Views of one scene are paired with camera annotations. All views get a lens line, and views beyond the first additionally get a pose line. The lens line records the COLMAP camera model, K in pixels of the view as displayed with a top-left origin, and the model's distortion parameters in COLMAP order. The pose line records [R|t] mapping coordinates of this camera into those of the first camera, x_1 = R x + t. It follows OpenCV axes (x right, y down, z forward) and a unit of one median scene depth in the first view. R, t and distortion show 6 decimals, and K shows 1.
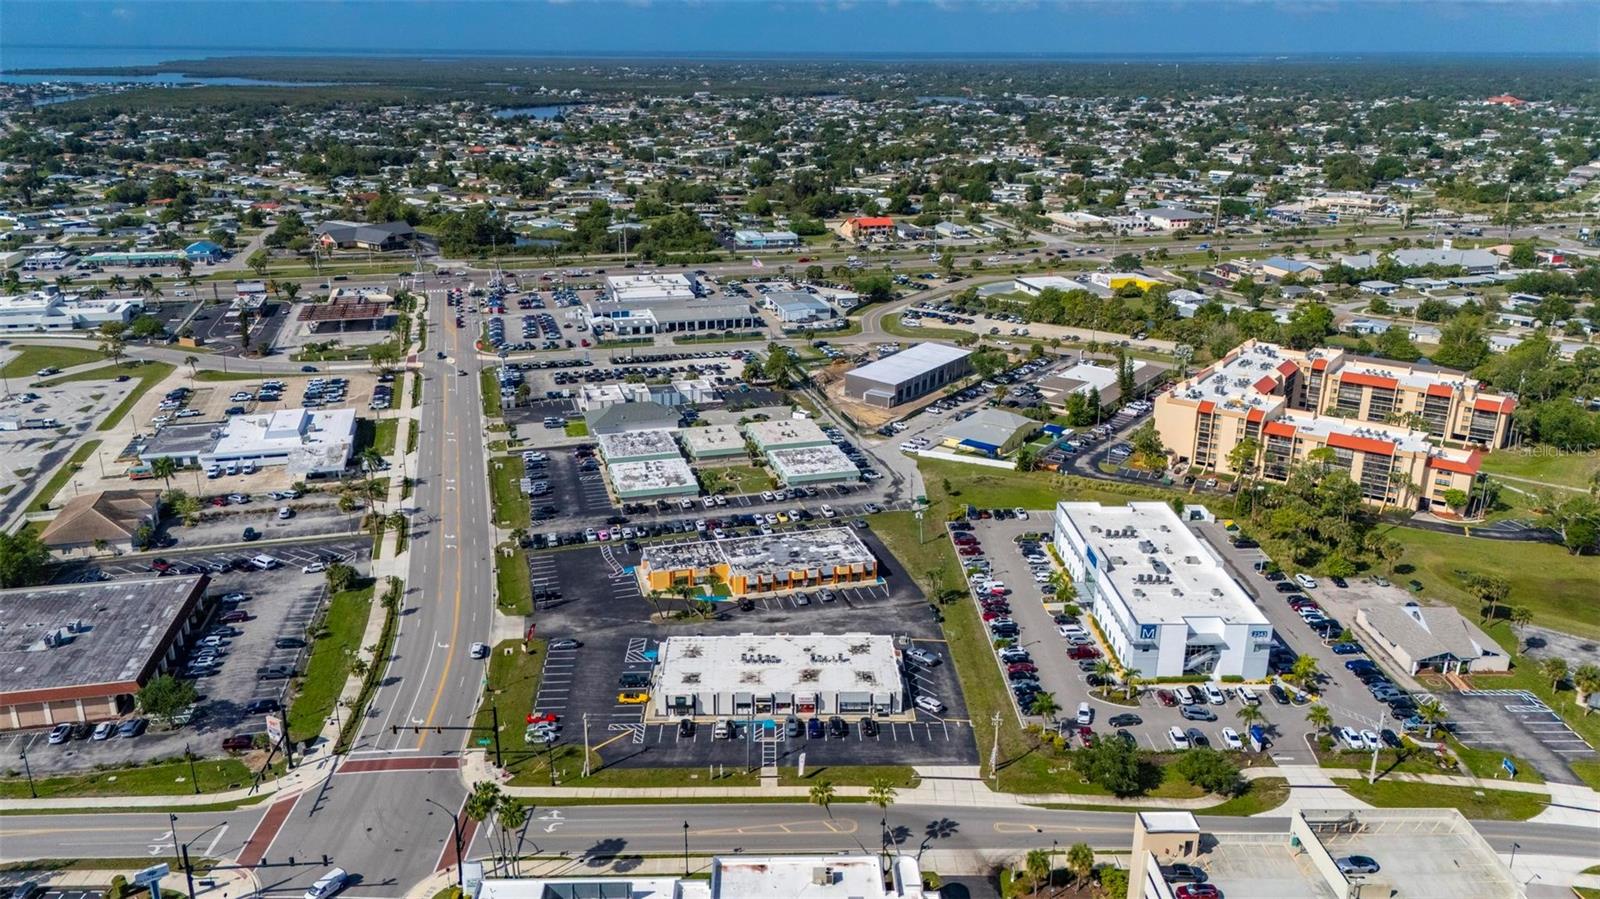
lens RADIAL K [[1175.3, 0, 800.0], [0, 1175.3, 449.5], [0, 0, 1]] dist [0.111610, -0.175237]
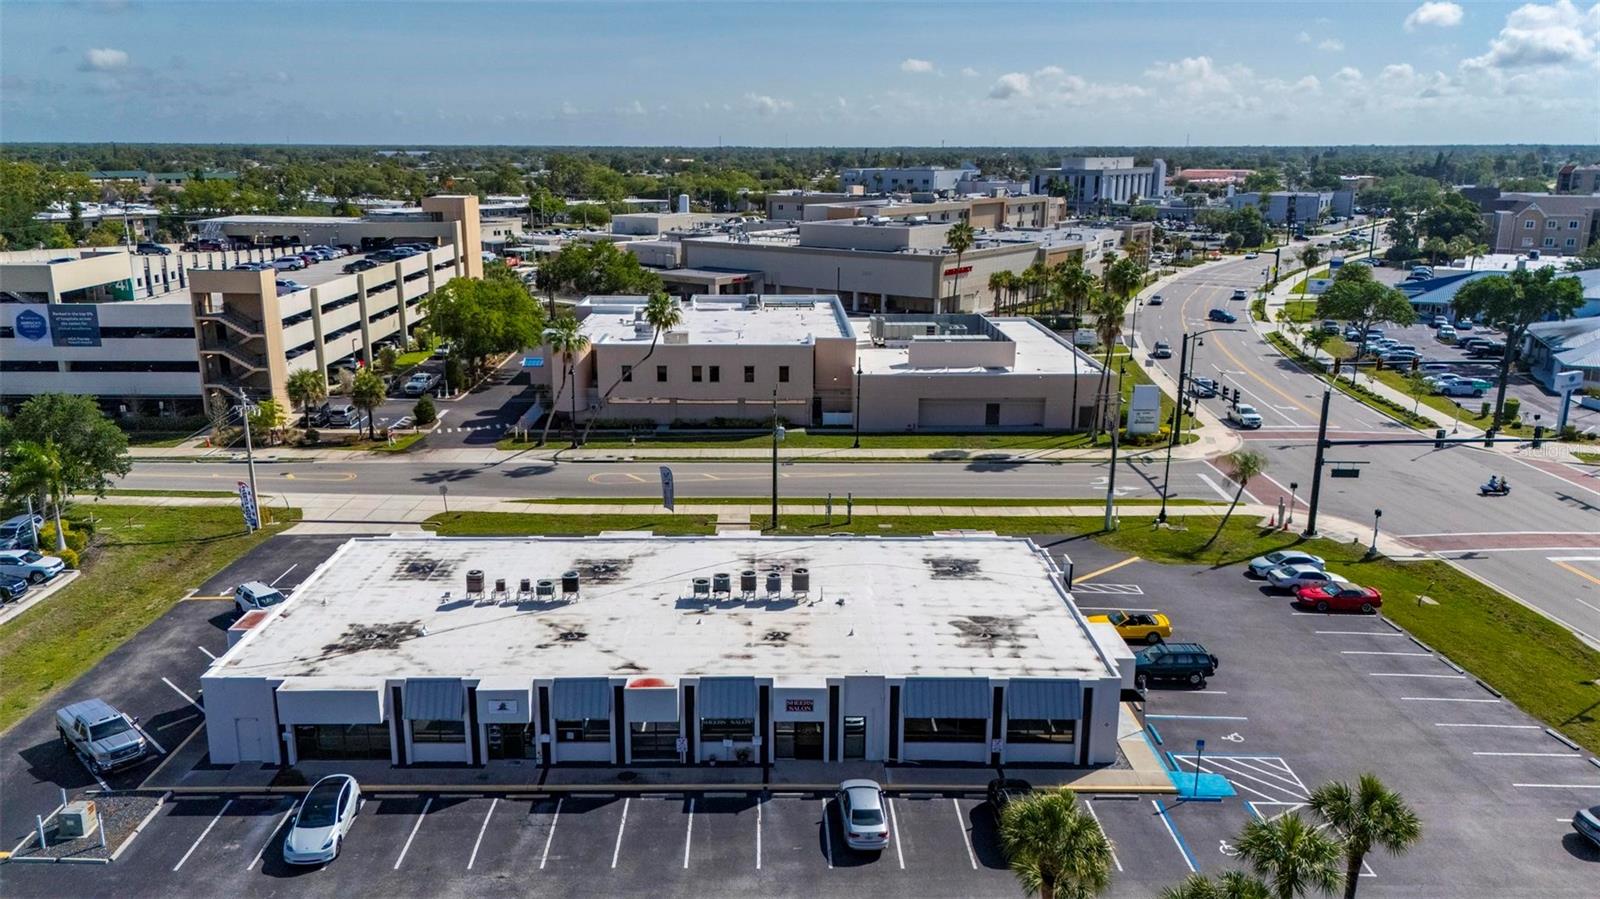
lens RADIAL K [[1190.4, 0, 770.2], [0, 1190.4, 447.1], [0, 0, 1]] dist [0.077082, -0.073261]
pose [[-0.999642, -0.015412, 0.021853, -0.033138], [-0.000948, 0.837123, 0.547013, -0.012803], [-0.026724, 0.546797, -0.836839, 0.888964]]
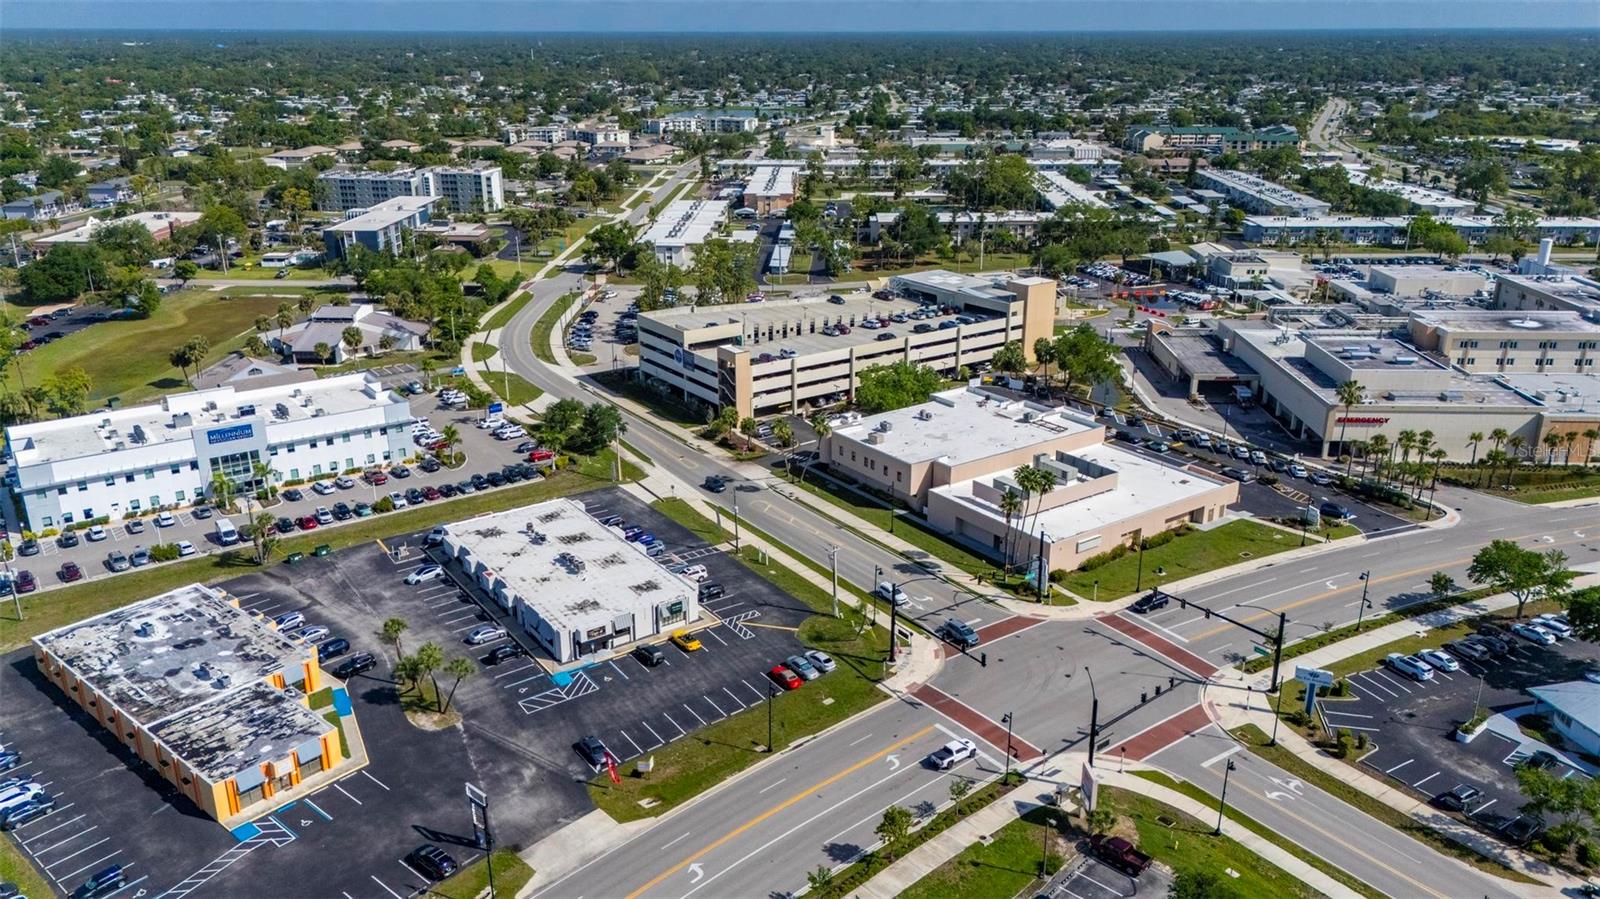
lens RADIAL K [[1170.2, 0, 795.5], [0, 1170.2, 450.6], [0, 0, 1]] dist [0.086773, -0.086537]
pose [[-0.559910, -0.284733, 0.778093, -0.509483], [0.266099, 0.827553, 0.494316, -0.167165], [-0.784660, 0.483822, -0.387588, 0.829516]]
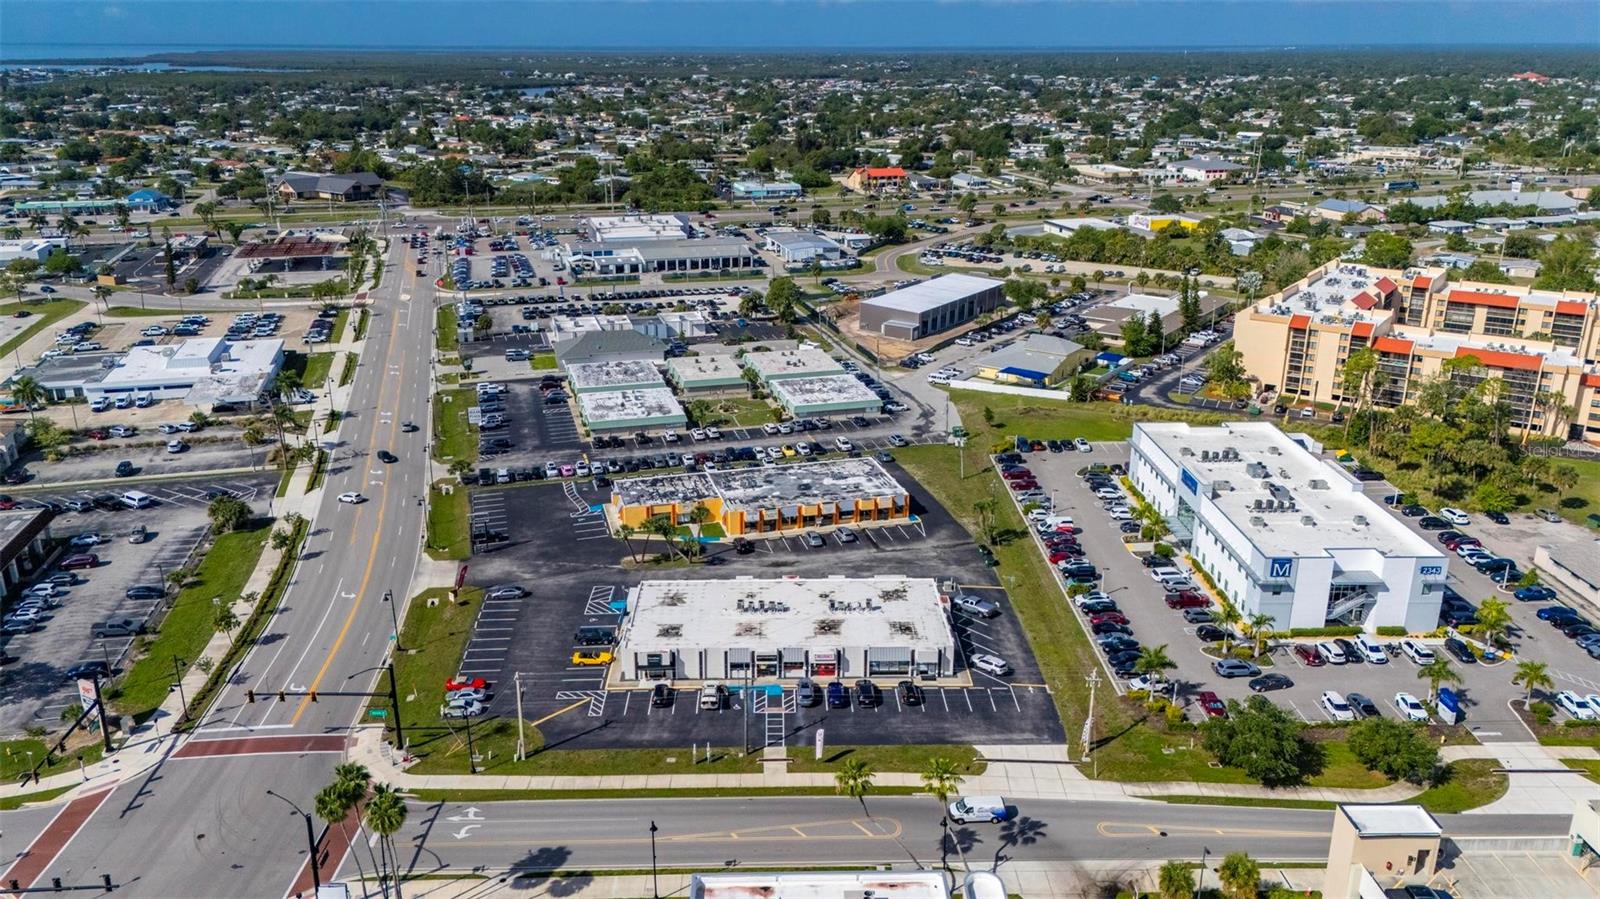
lens RADIAL K [[1187.2, 0, 800.0], [0, 1187.2, 449.5], [0, 0, 1]] dist [0.088071, -0.090678]
pose [[0.999988, -0.004578, -0.001731, -0.005634], [0.004578, 0.999989, -0.000557, 0.056229], [0.001733, 0.000549, 0.999998, 0.175201]]
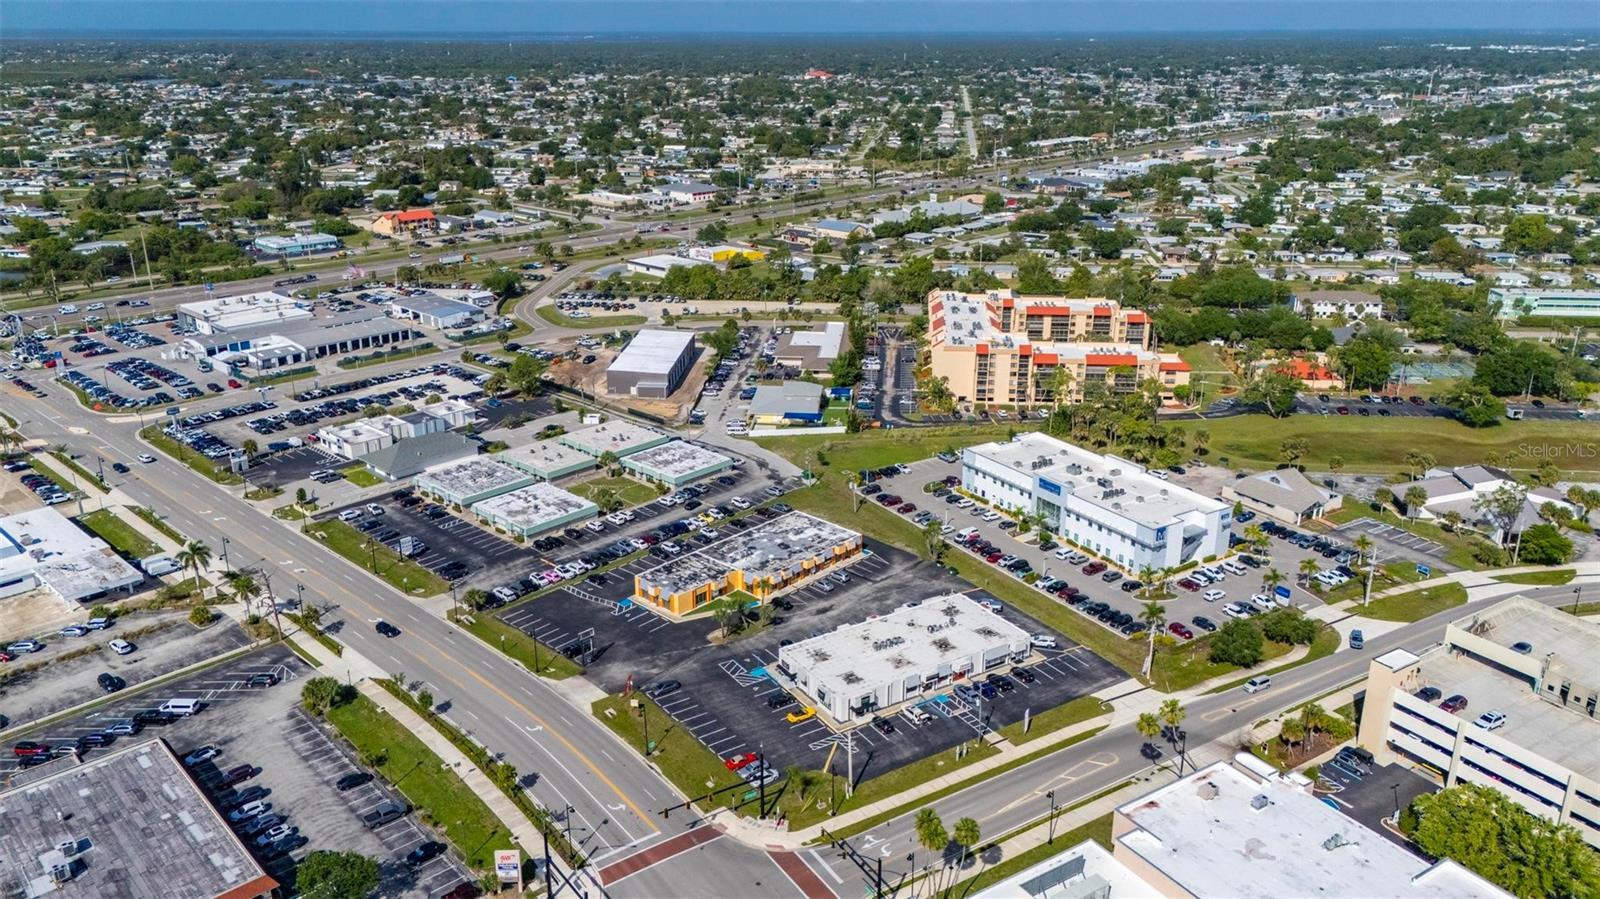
lens RADIAL K [[1187.2, 0, 800.0], [0, 1187.2, 449.5], [0, 0, 1]] dist [0.088071, -0.090678]
pose [[0.856329, -0.177440, 0.484991, -0.402402], [0.171198, 0.983553, 0.057568, -0.039548], [-0.487229, 0.033733, 0.872622, 0.109075]]
